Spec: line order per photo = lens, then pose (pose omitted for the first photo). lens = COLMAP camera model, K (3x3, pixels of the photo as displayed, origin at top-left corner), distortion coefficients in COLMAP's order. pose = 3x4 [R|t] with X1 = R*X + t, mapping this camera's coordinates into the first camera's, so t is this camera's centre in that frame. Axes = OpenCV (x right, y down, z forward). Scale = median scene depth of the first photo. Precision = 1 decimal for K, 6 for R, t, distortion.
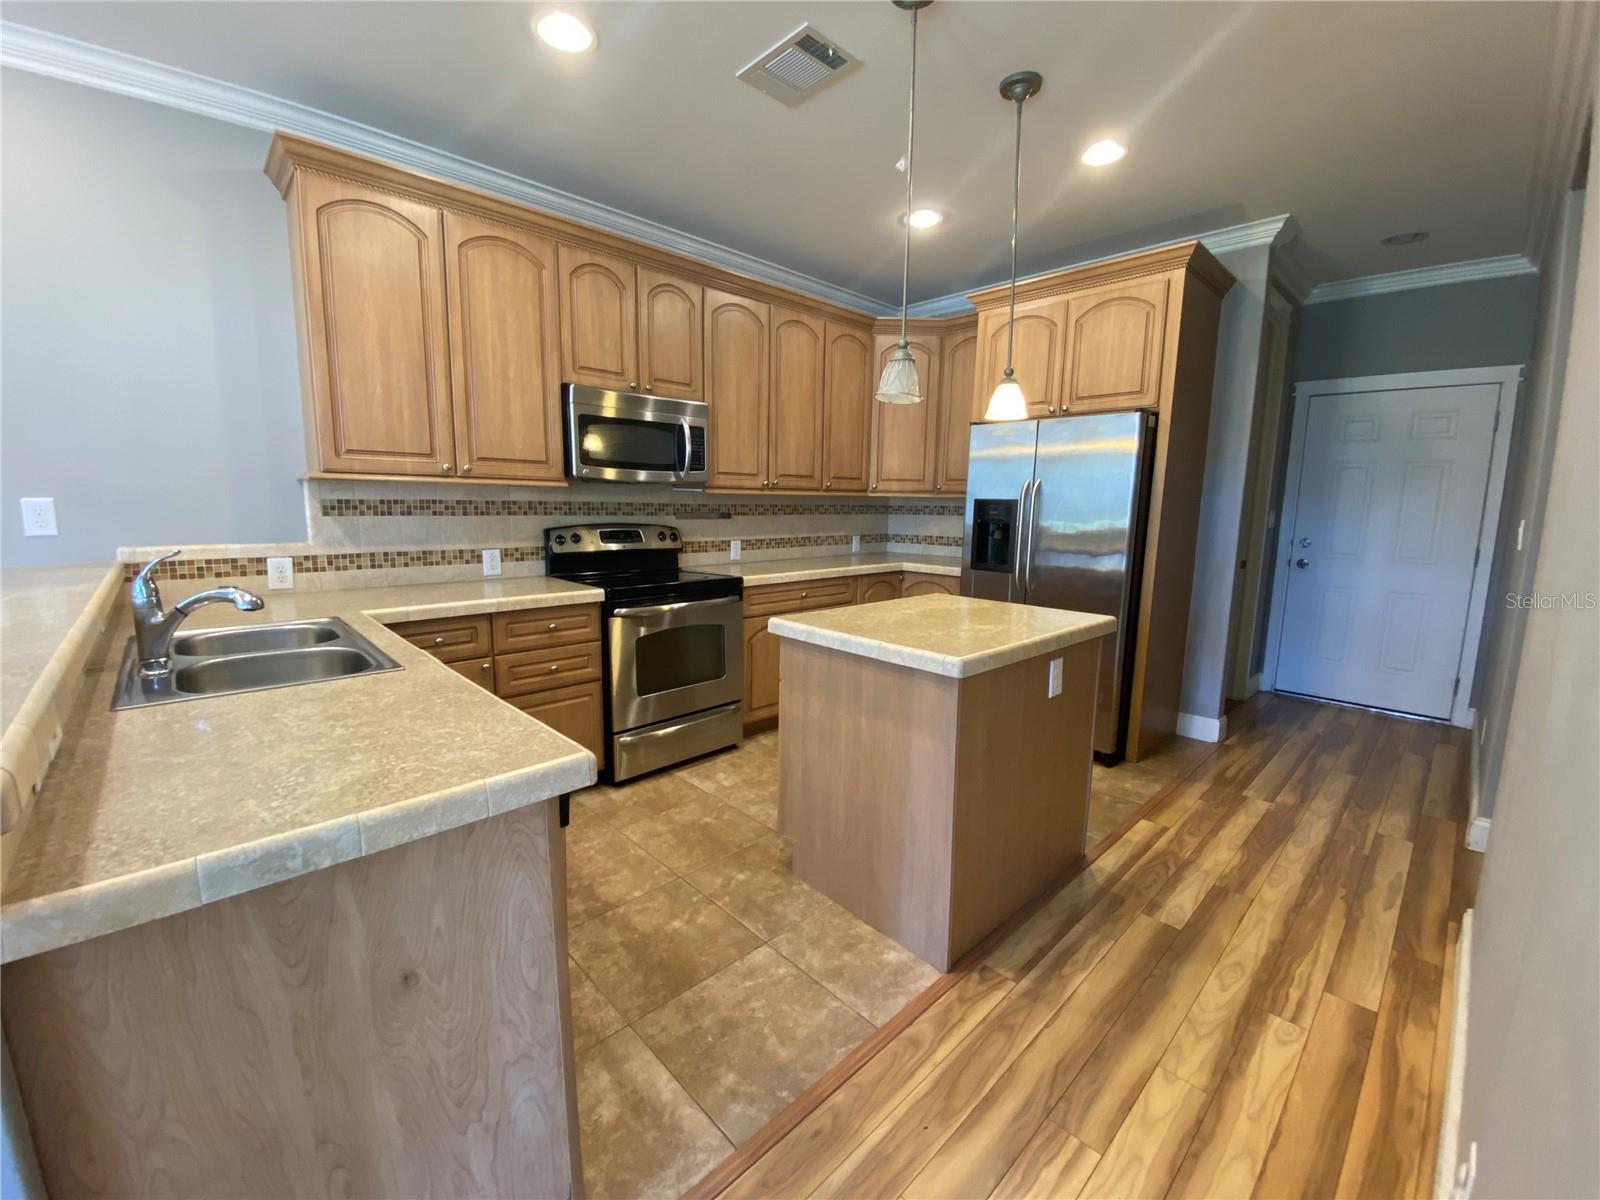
lens RADIAL K [[648.7, 0, 799.8], [0, 648.7, 595.9], [0, 0, 1]] dist [0.017045, -0.018592]
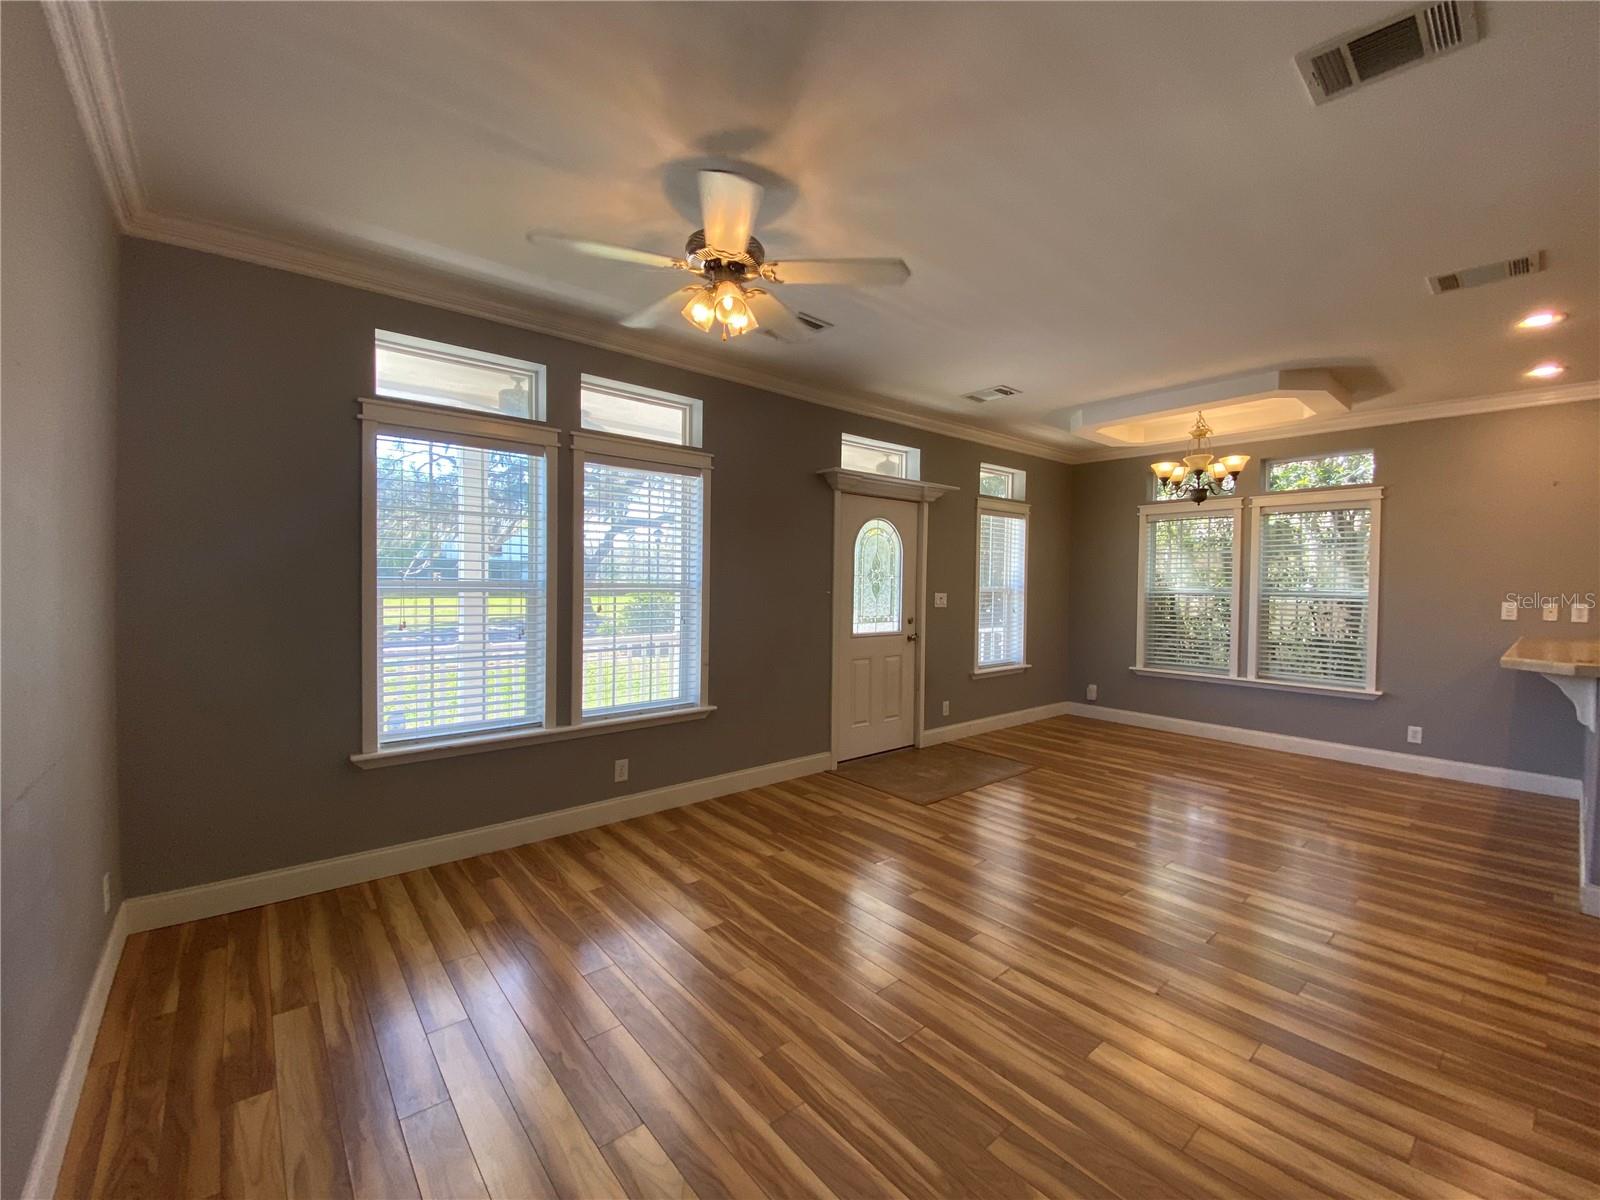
lens RADIAL K [[648.7, 0, 799.8], [0, 648.7, 595.9], [0, 0, 1]] dist [0.017045, -0.018592]
pose [[-0.068227, 0.003926, -0.997662, 0.753973], [-0.162251, 0.986636, 0.014978, 0.147428], [0.984388, 0.162894, -0.066678, -0.995020]]
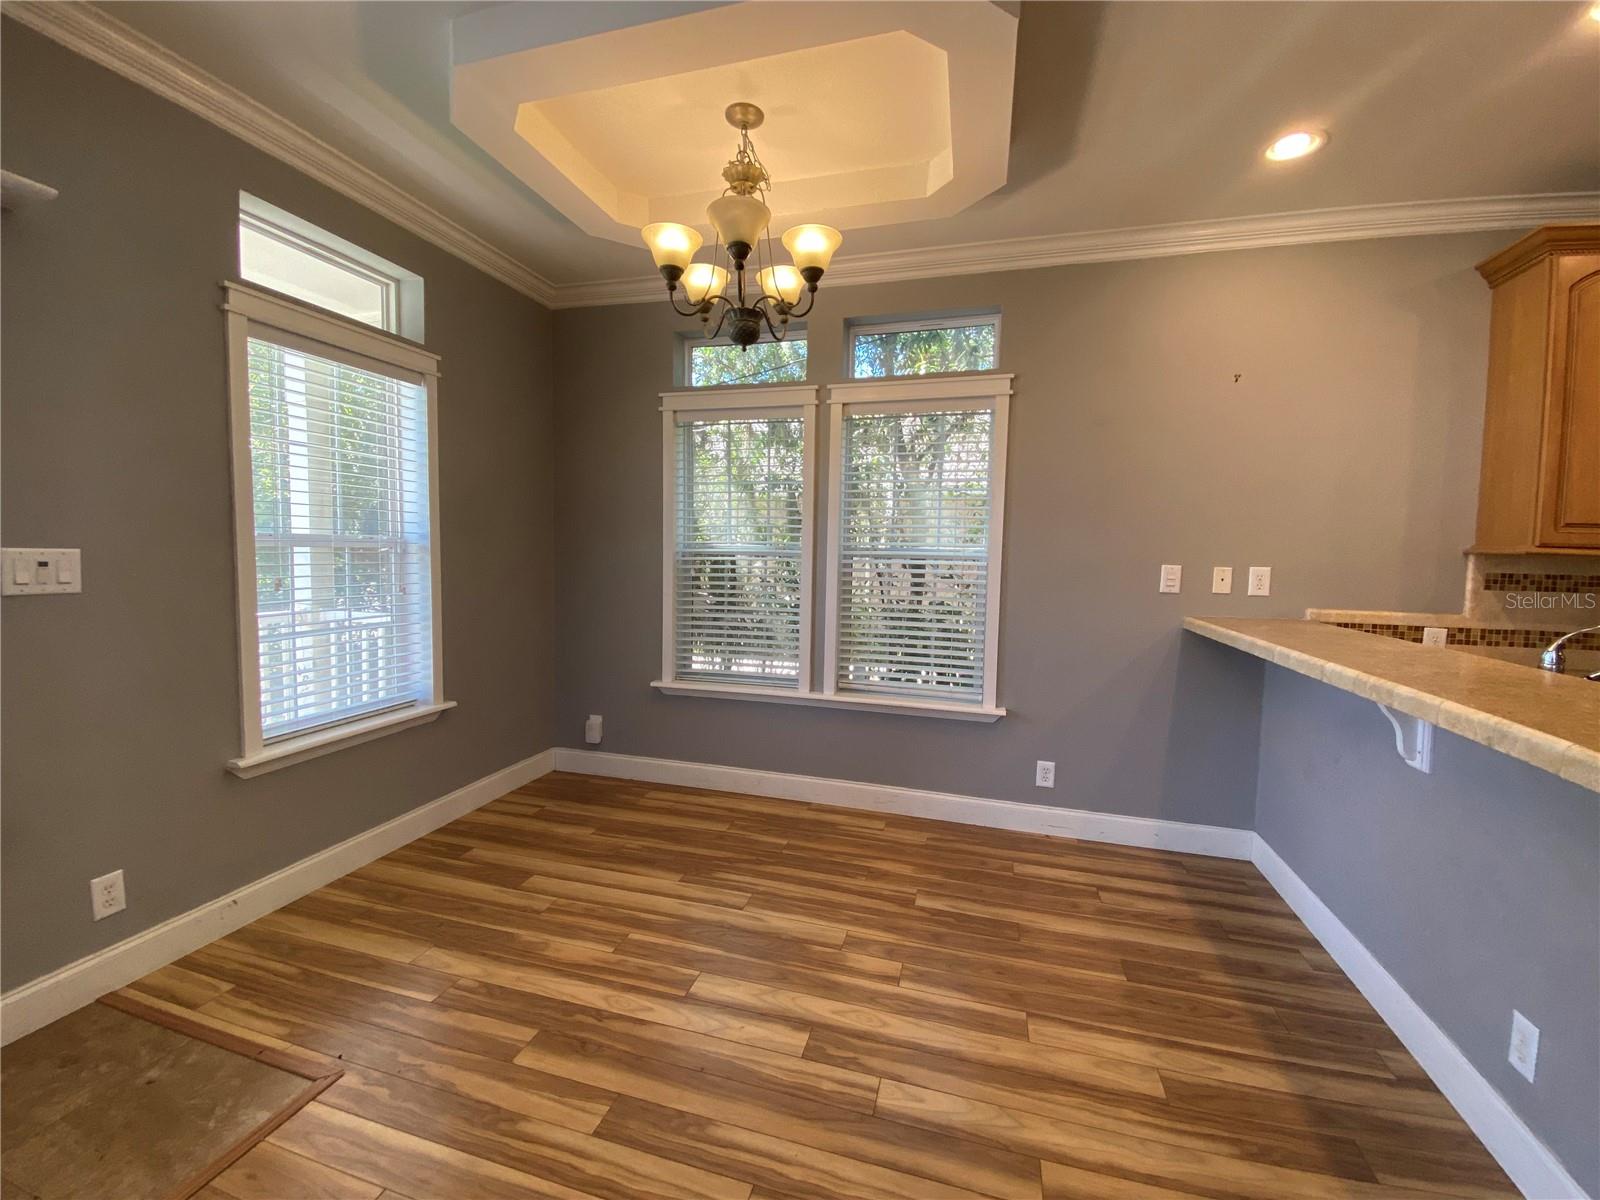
lens RADIAL K [[648.7, 0, 799.8], [0, 648.7, 595.9], [0, 0, 1]] dist [0.017045, -0.018592]
pose [[0.503130, 0.055369, -0.862435, -0.395707], [-0.138978, 0.990141, -0.017510, 0.046537], [0.852963, 0.128669, 0.505864, -0.367468]]
